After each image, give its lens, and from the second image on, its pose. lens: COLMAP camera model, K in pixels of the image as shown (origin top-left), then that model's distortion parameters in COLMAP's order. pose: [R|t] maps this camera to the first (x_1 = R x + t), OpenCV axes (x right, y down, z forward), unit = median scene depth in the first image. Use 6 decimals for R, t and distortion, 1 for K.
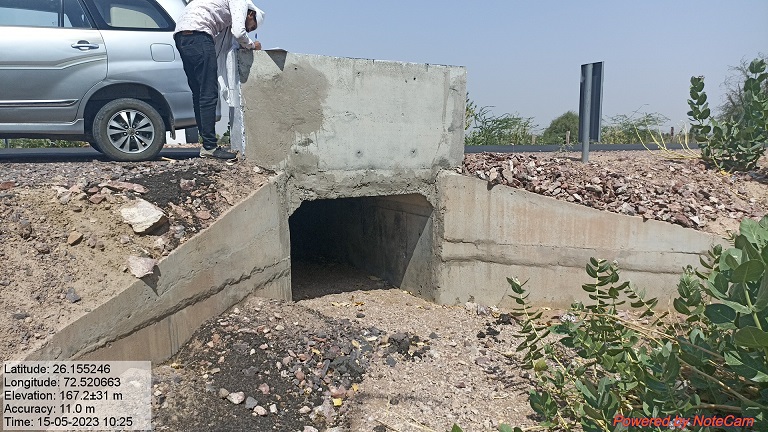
lens RADIAL K [[579.0, 0, 372.8], [0, 579.0, 216.9], [0, 0, 1]] dist [0.063948, -0.078859]
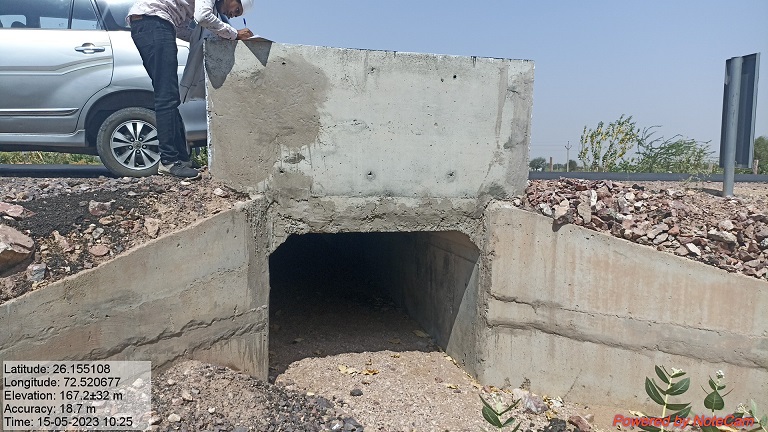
lens RADIAL K [[564.8, 0, 386.0], [0, 564.8, 218.5], [0, 0, 1]] dist [0.066873, -0.081446]
pose [[0.963372, 0.043308, -0.264649, 0.193606], [-0.053681, 0.998042, -0.032087, -0.029986], [0.262741, 0.045118, 0.963811, 0.296025]]
